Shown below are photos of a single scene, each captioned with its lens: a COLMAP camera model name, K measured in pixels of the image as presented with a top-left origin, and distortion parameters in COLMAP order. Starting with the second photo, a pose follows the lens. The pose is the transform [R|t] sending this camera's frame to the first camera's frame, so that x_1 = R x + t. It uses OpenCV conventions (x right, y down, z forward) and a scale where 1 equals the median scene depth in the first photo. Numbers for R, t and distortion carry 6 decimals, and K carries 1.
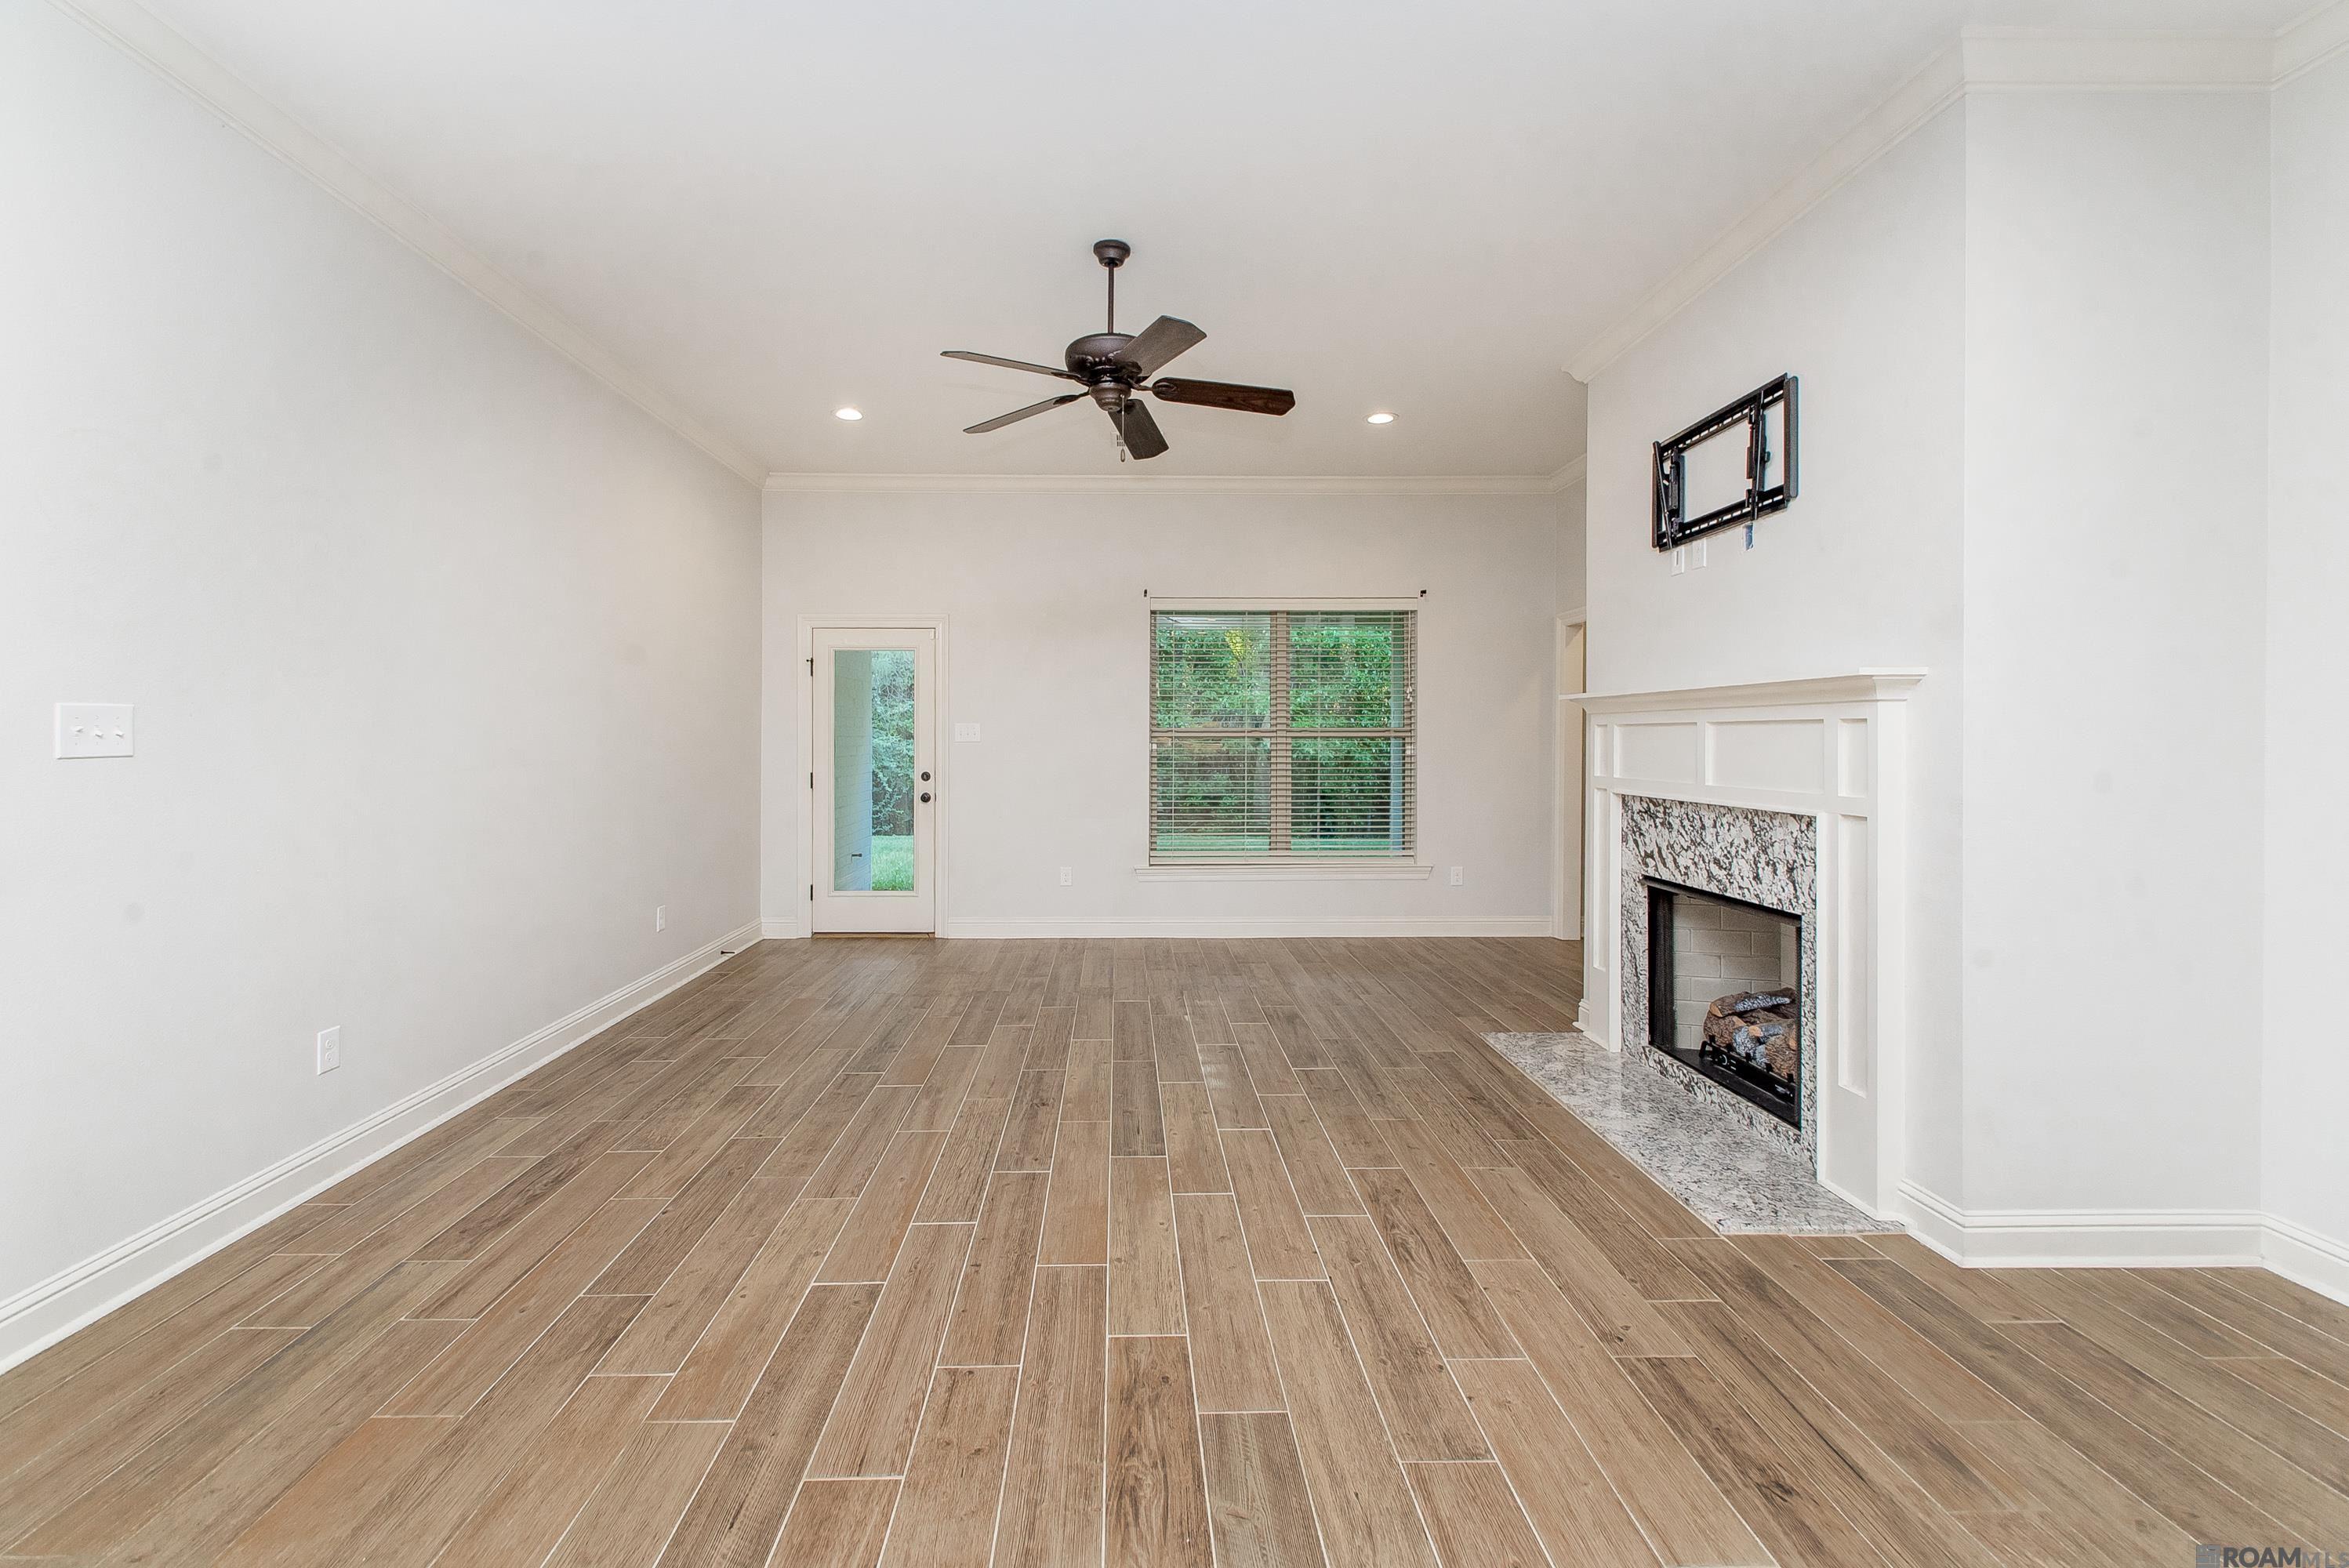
lens RADIAL K [[973.9, 0, 1185.2], [0, 973.9, 745.3], [0, 0, 1]] dist [-0.010387, -0.000115]
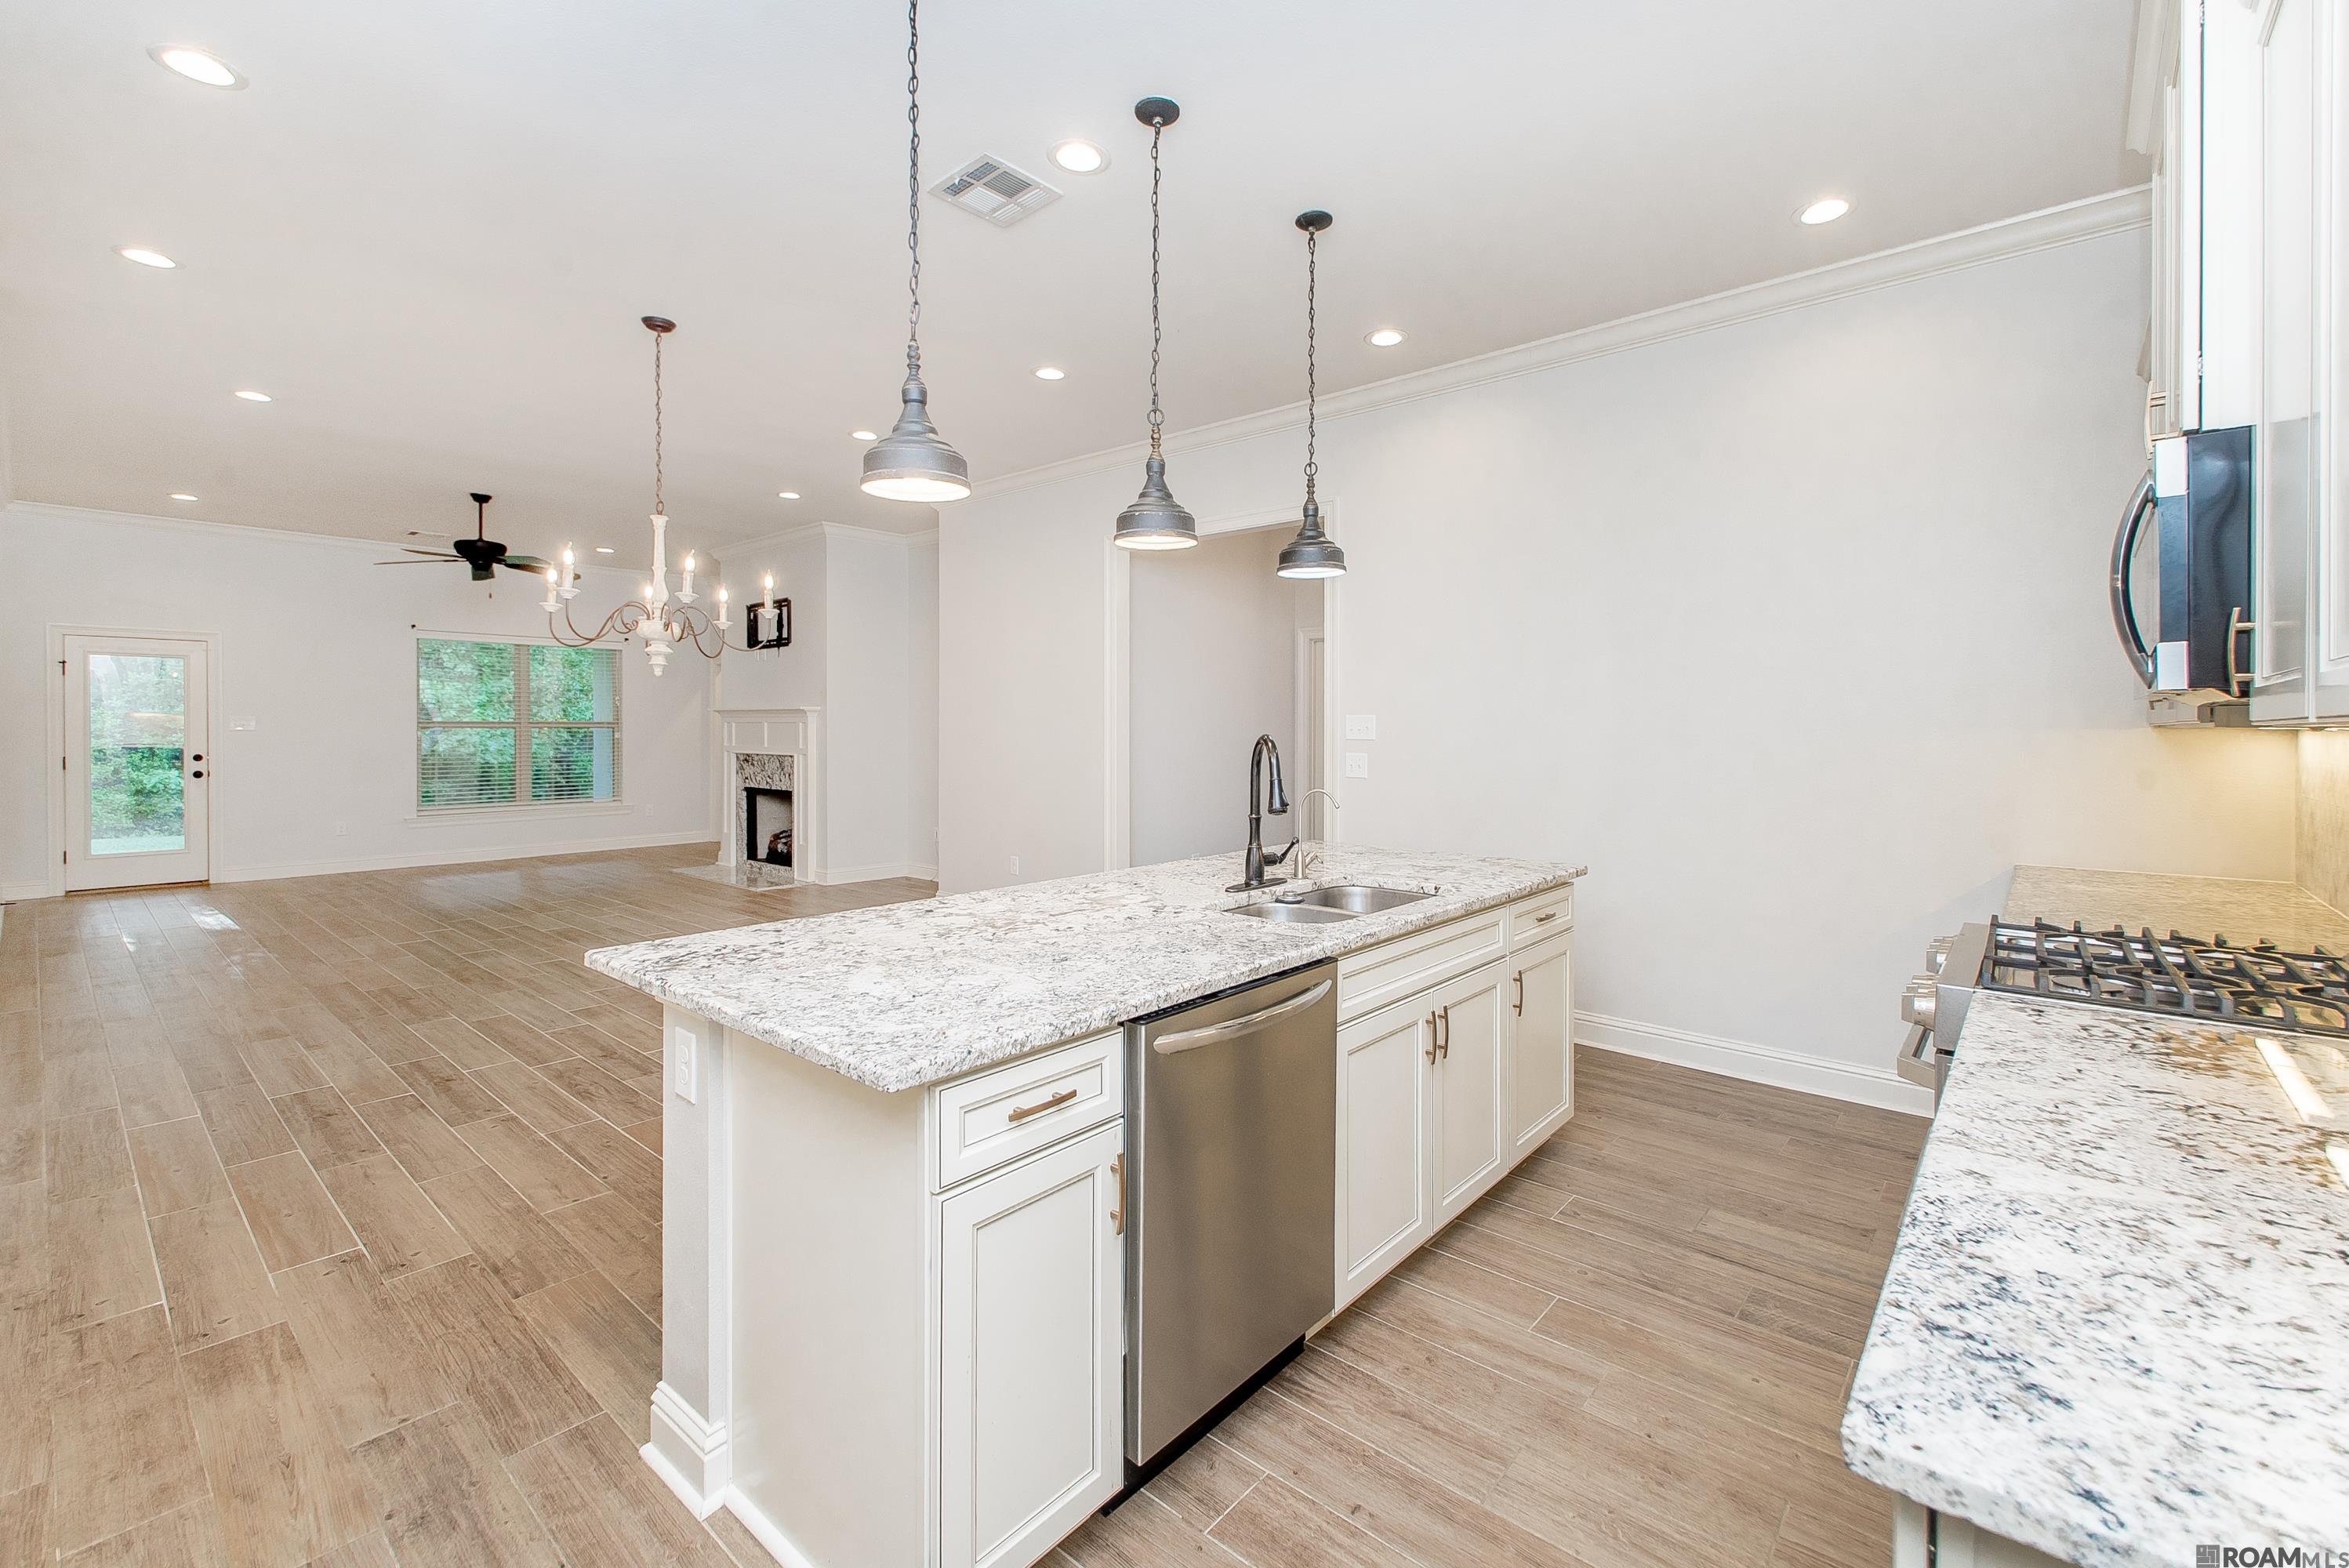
lens RADIAL K [[973.9, 0, 1185.2], [0, 973.9, 745.3], [0, 0, 1]] dist [-0.010387, -0.000115]
pose [[0.698140, -0.010590, 0.715883, -0.494276], [0.002838, 0.999924, 0.012024, 0.008171], [-0.715955, -0.006363, 0.698117, -1.491318]]
